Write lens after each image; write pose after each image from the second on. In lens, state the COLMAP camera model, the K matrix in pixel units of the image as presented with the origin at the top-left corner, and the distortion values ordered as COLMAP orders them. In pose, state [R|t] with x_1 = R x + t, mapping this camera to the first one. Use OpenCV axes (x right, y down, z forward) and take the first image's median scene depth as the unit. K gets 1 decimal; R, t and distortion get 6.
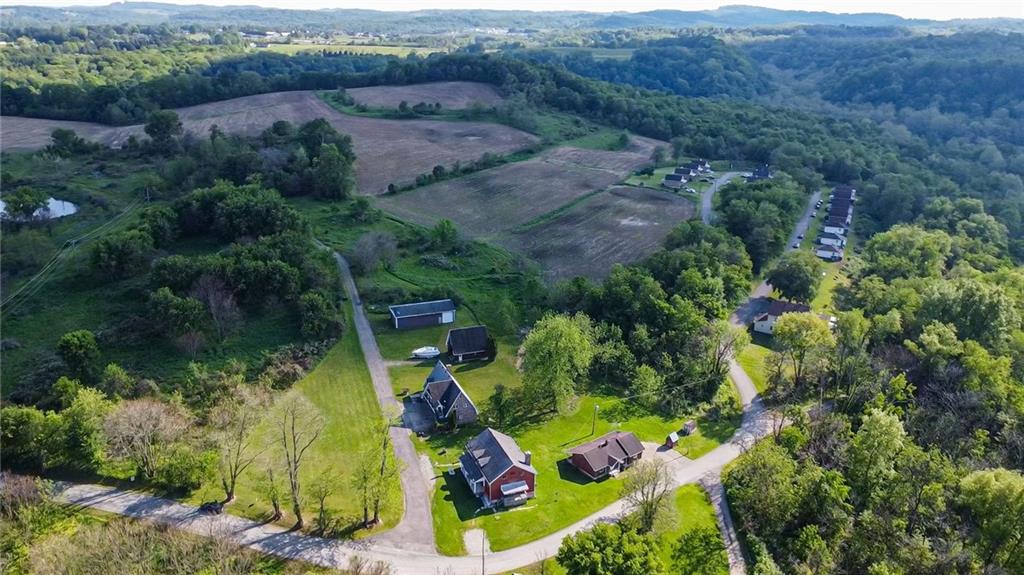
lens RADIAL K [[766.3, 0, 512.0], [0, 766.3, 287.5], [0, 0, 1]] dist [-0.027281, -0.000896]
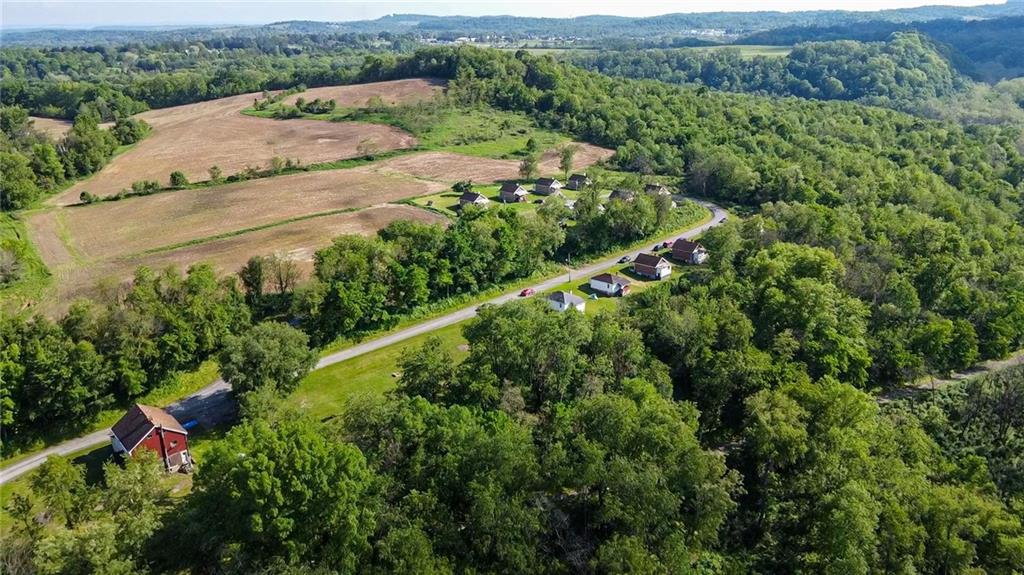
lens RADIAL K [[766.3, 0, 512.0], [0, 766.3, 287.5], [0, 0, 1]] dist [-0.027281, -0.000896]
pose [[0.946620, 0.076151, -0.313227, 0.359790], [-0.078782, 0.996883, 0.004267, -0.046237], [0.312576, 0.020638, 0.949669, 0.230411]]
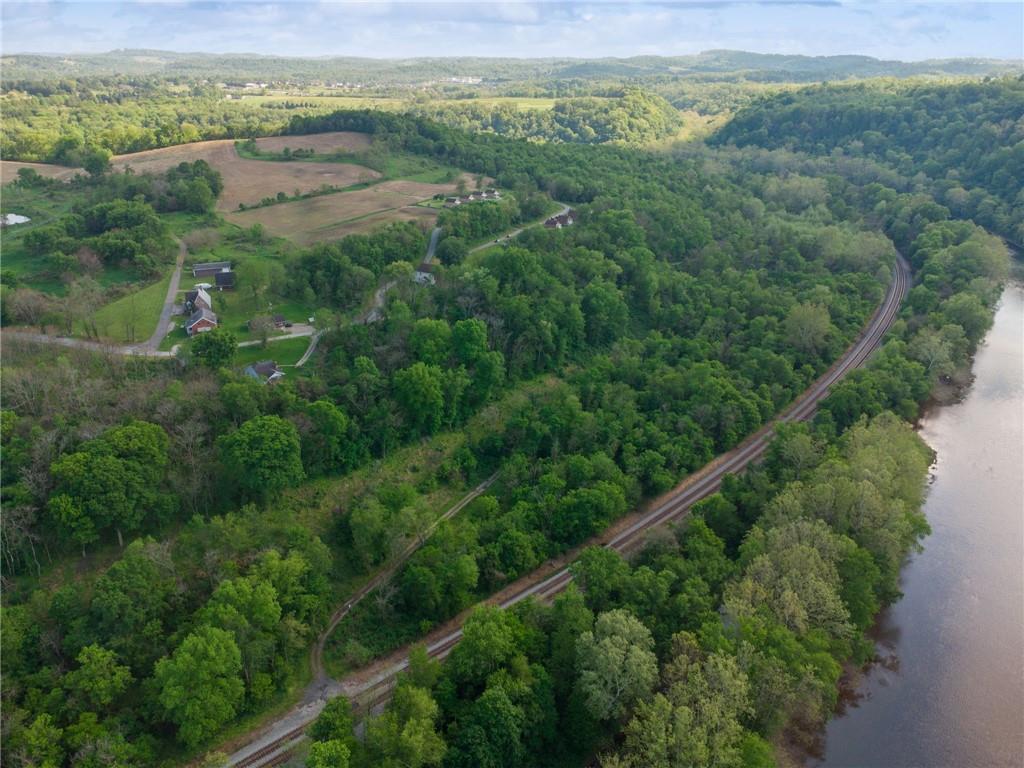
lens RADIAL K [[736.2, 0, 512.0], [0, 736.2, 384.0], [0, 0, 1]] dist [0.024447, -0.024232]
pose [[0.999942, -0.005602, -0.009250, 0.248445], [0.006237, 0.997525, 0.070034, 0.077125], [0.008835, -0.070088, 0.997502, -0.301279]]
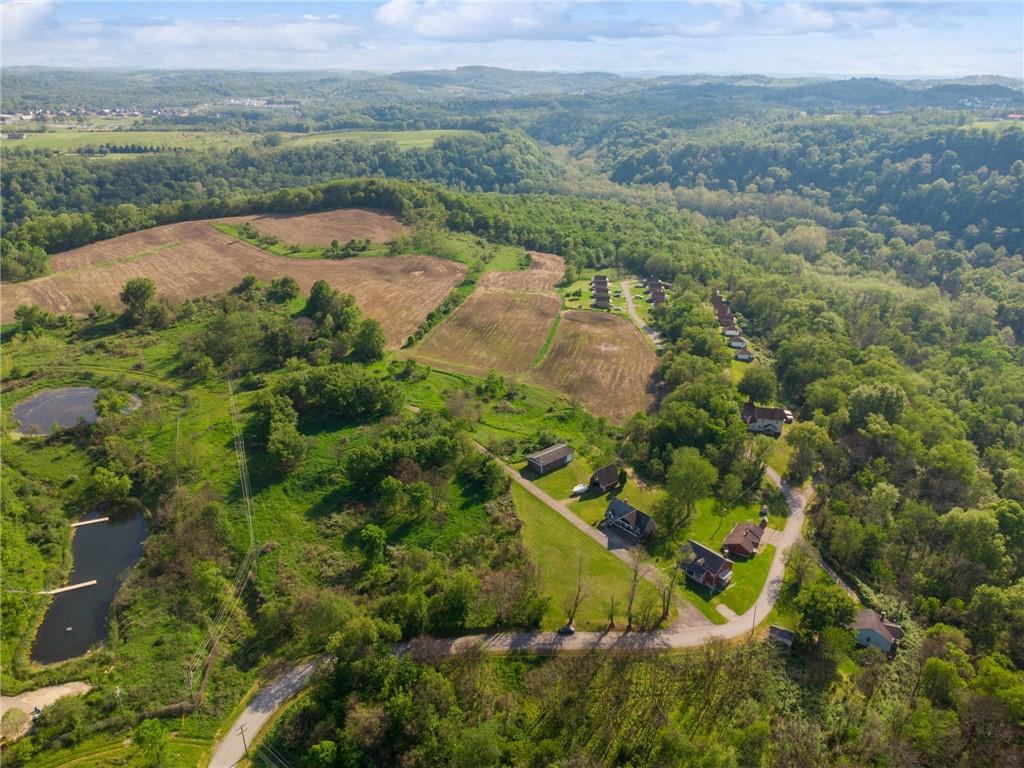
lens RADIAL K [[736.2, 0, 512.0], [0, 736.2, 384.0], [0, 0, 1]] dist [0.024447, -0.024232]
pose [[0.944301, -0.134405, 0.300384, -0.232581], [0.115921, 0.990142, 0.078616, -0.086240], [-0.307989, -0.039416, 0.950573, -0.090394]]
